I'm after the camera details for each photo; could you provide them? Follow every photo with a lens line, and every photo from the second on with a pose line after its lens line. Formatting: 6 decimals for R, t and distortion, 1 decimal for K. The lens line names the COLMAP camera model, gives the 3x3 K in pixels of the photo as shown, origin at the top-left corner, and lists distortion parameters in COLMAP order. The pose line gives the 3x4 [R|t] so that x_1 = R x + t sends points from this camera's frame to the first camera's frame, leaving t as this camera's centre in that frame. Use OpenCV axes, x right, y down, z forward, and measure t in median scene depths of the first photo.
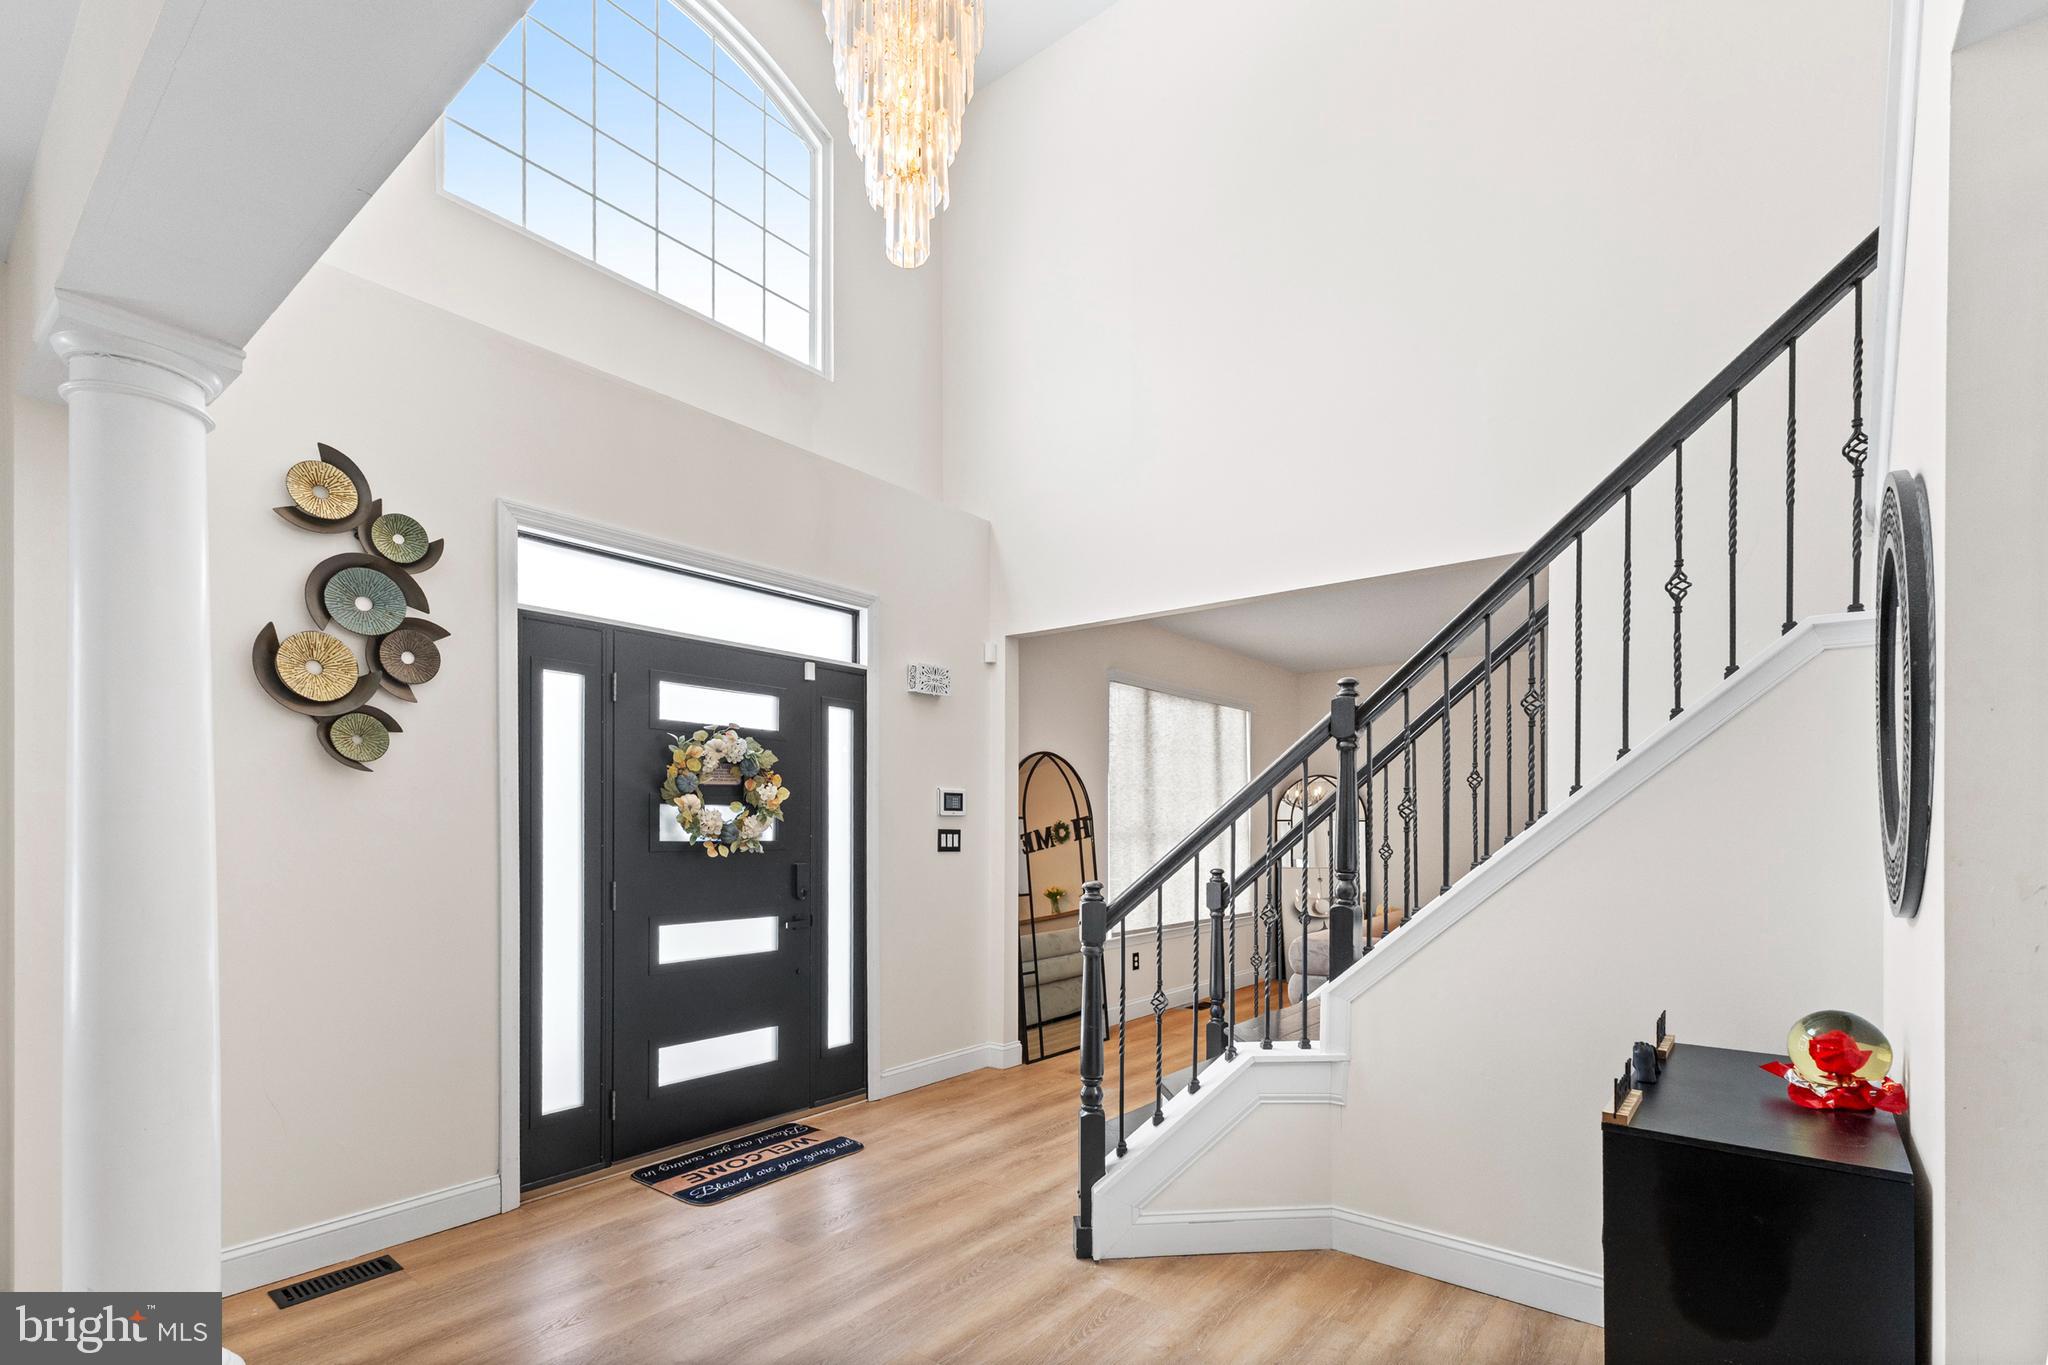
lens RADIAL K [[911.2, 0, 1015.6], [0, 911.2, 837.7], [0, 0, 1]] dist [0.000615, -0.000036]
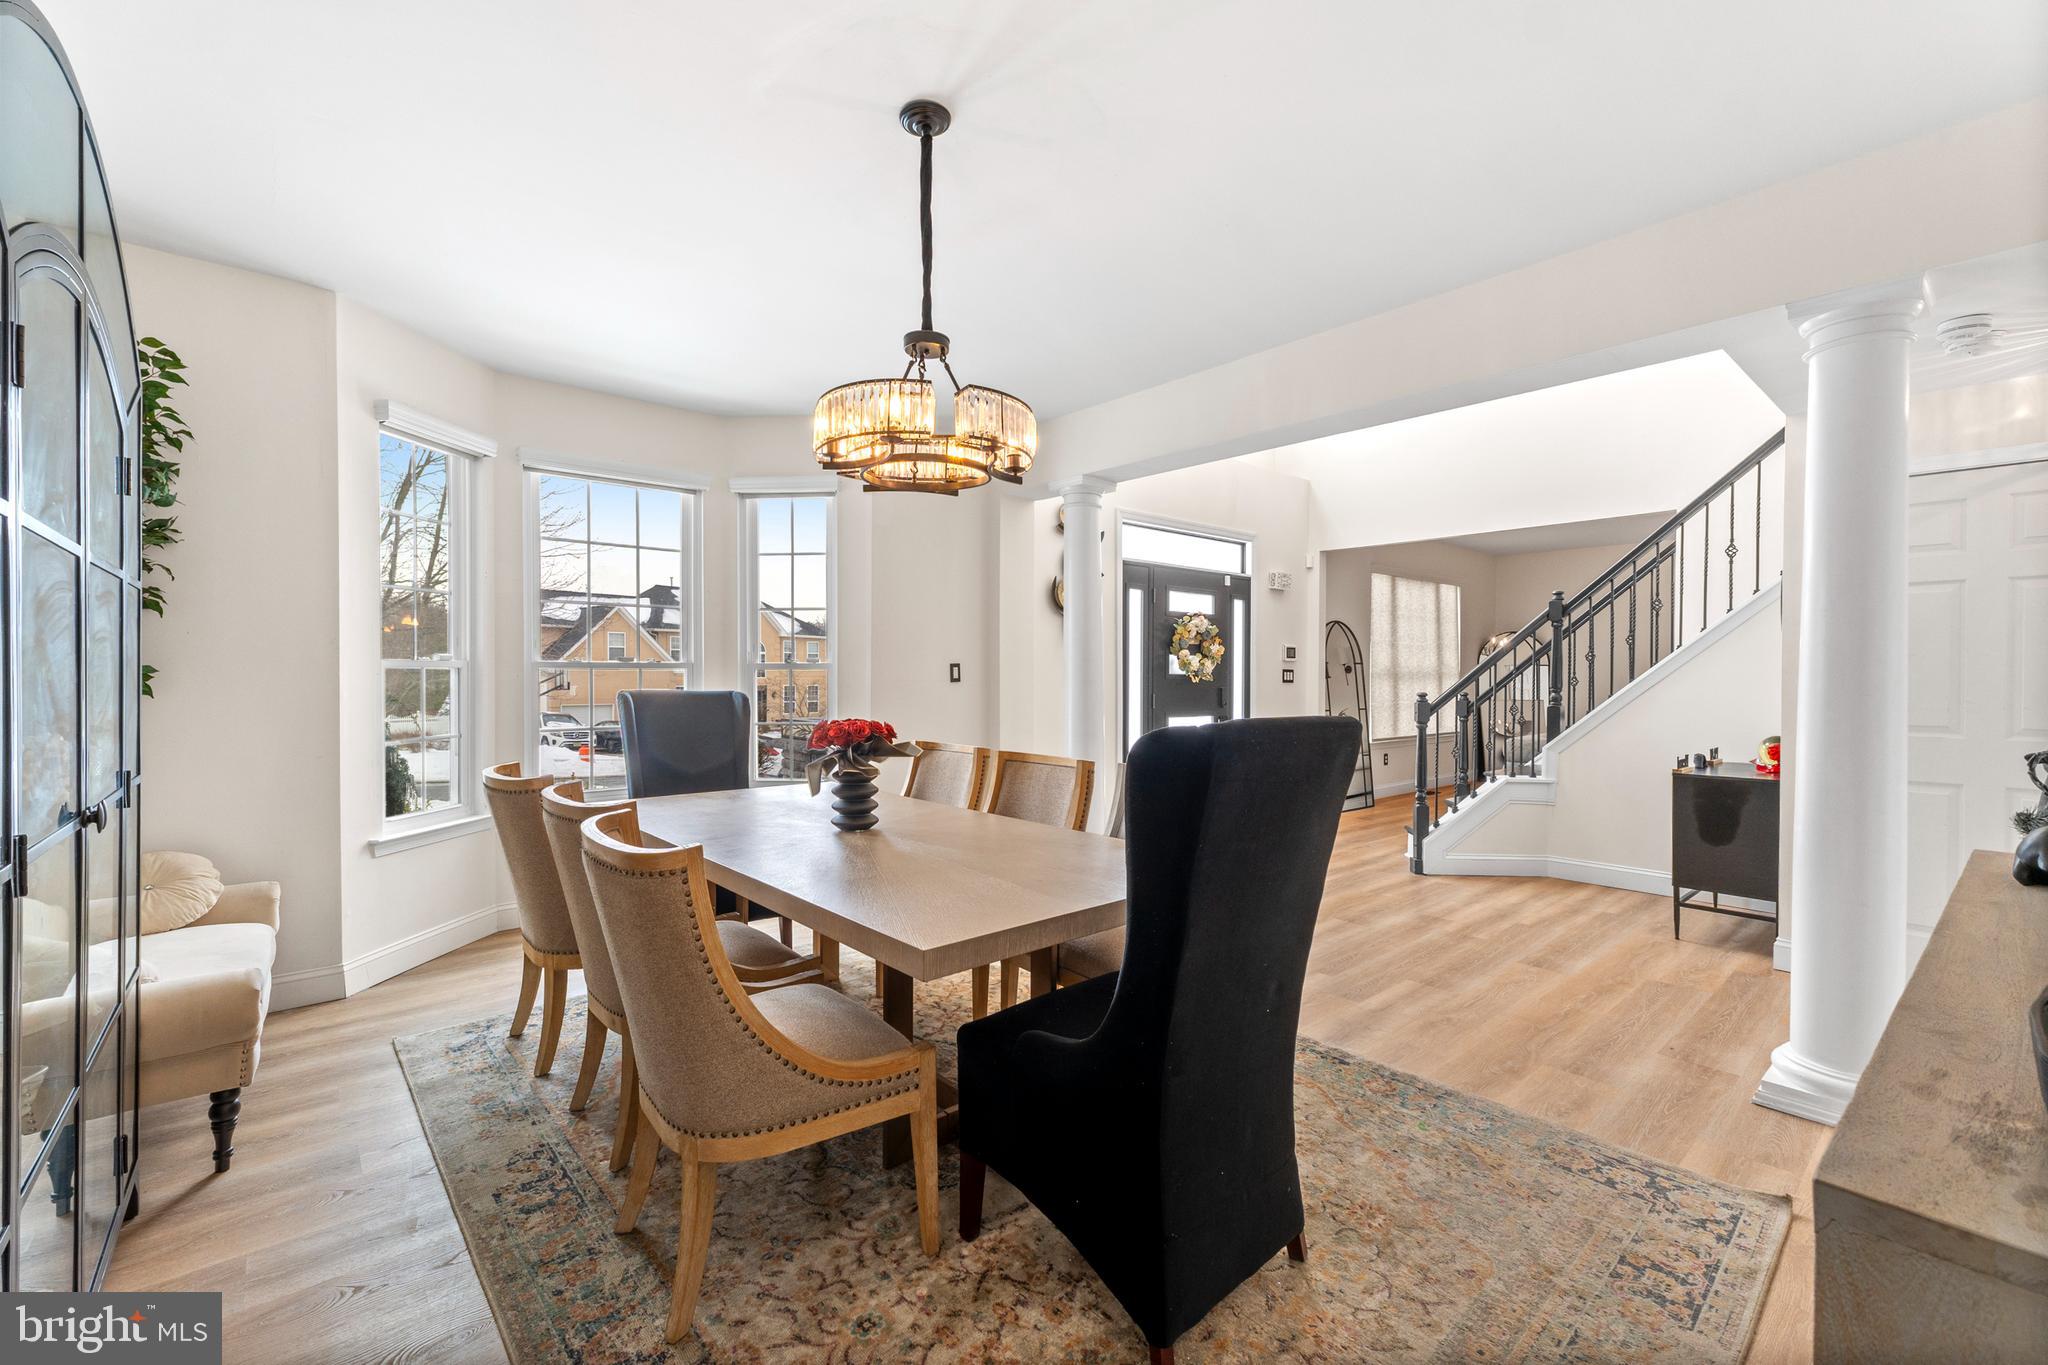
lens RADIAL K [[867.5, 0, 1032.7], [0, 867.5, 694.4], [0, 0, 1]] dist [0.001756, 0.000137]
pose [[0.988965, 0.004033, -0.148097, -0.402618], [-0.002414, 0.999935, 0.011107, 0.027230], [0.148133, -0.010627, 0.988910, -0.861421]]
